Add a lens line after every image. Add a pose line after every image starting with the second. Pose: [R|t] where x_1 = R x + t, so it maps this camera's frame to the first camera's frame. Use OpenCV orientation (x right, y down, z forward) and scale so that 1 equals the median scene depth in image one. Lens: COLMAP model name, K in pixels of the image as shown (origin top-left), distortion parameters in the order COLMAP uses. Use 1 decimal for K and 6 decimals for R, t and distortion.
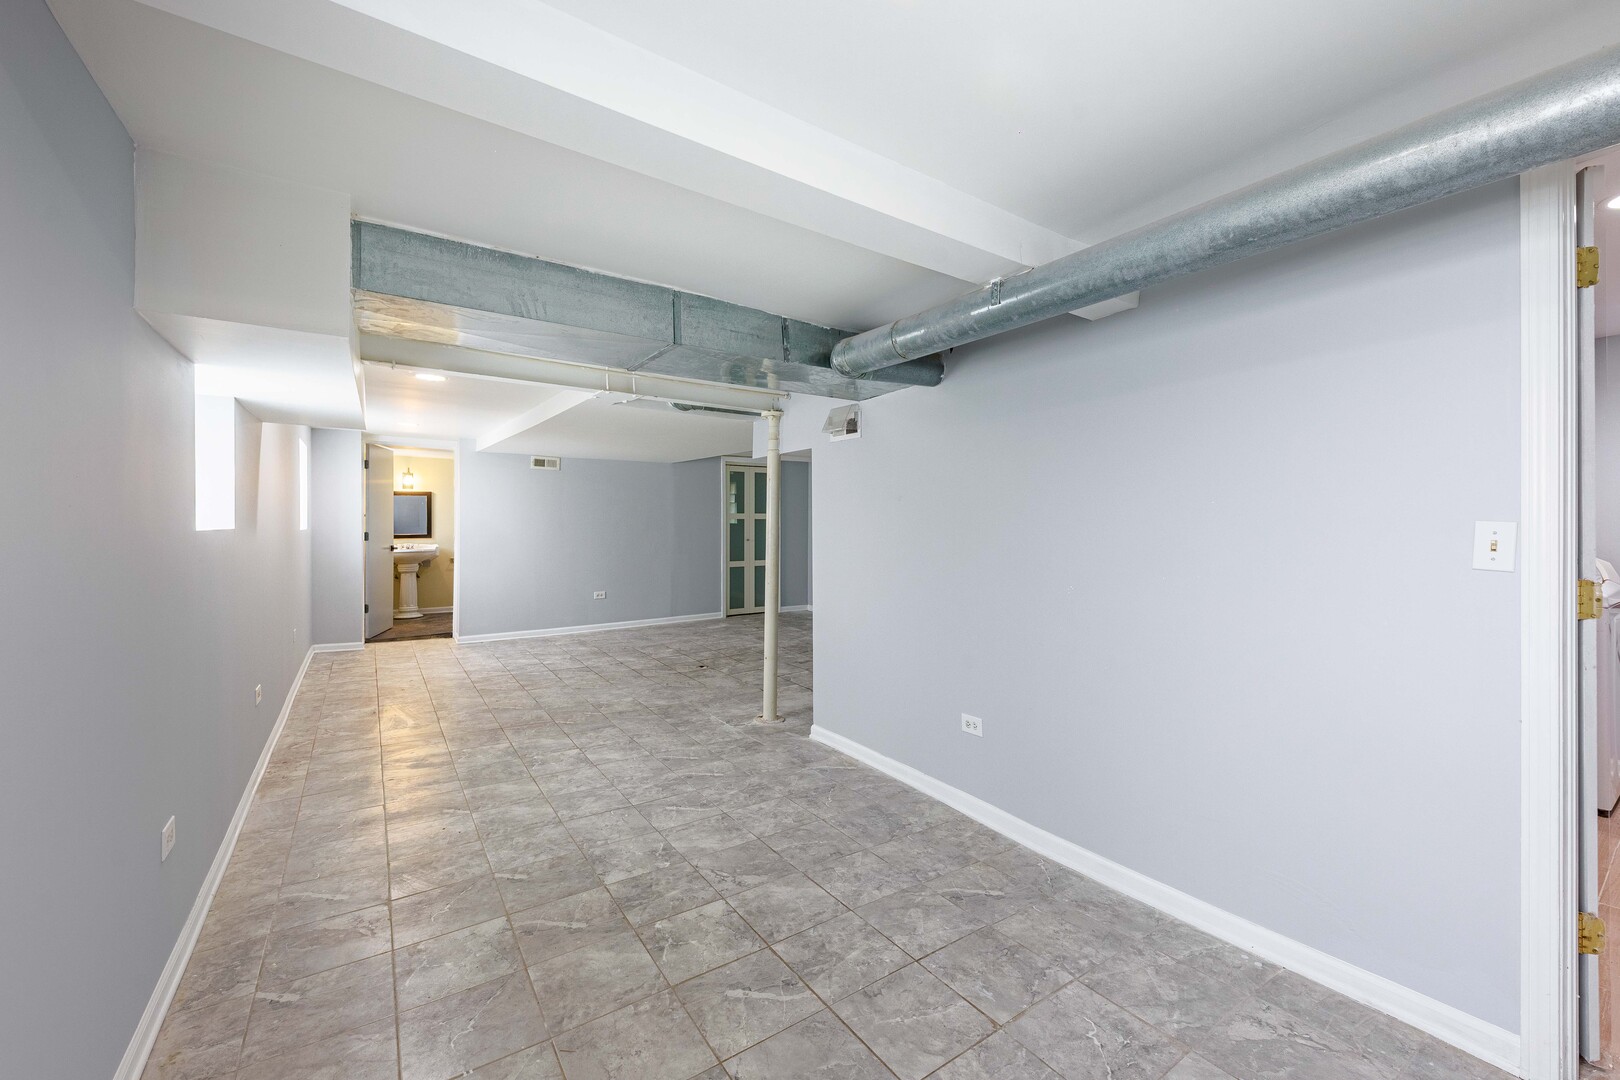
lens RADIAL K [[655.1, 0, 819.8], [0, 655.1, 526.7], [0, 0, 1]] dist [0.006839, -0.001643]
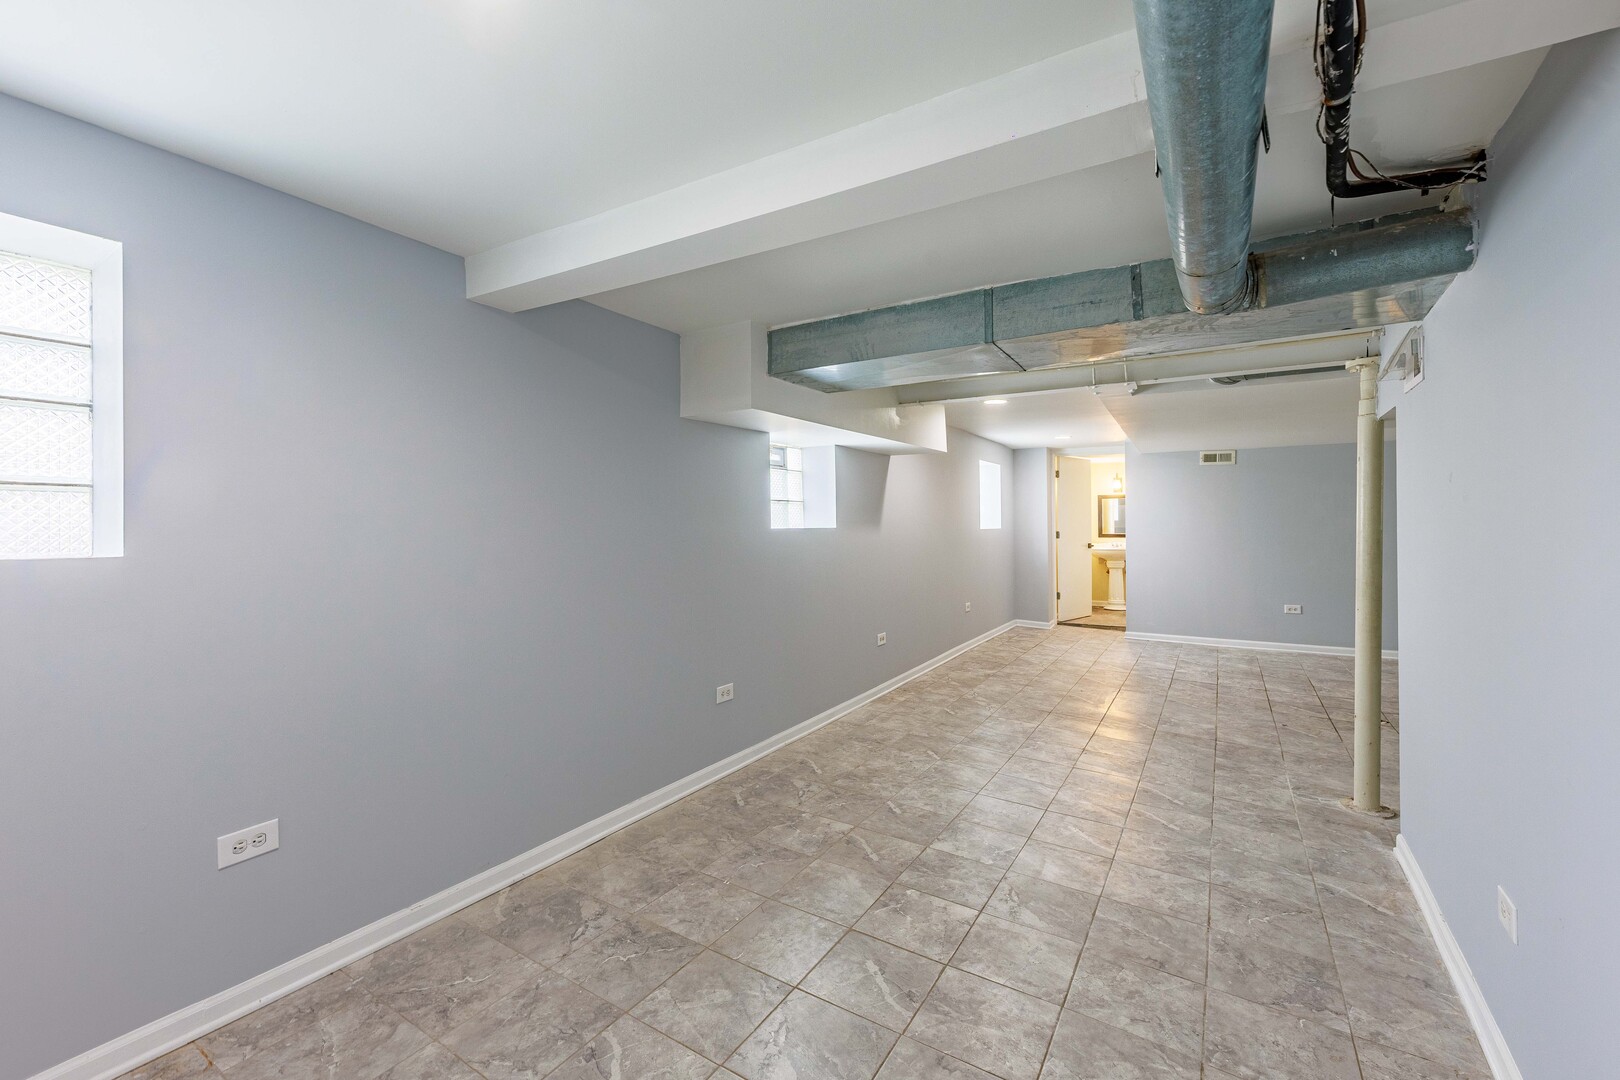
lens RADIAL K [[655.1, 0, 824.9], [0, 655.1, 531.1], [0, 0, 1]] dist [0.006839, -0.001643]
pose [[0.401551, 0.007212, -0.915808, 0.457088], [-0.001895, 0.999973, 0.007043, 0.000472], [0.915835, -0.001093, 0.401554, 0.287170]]
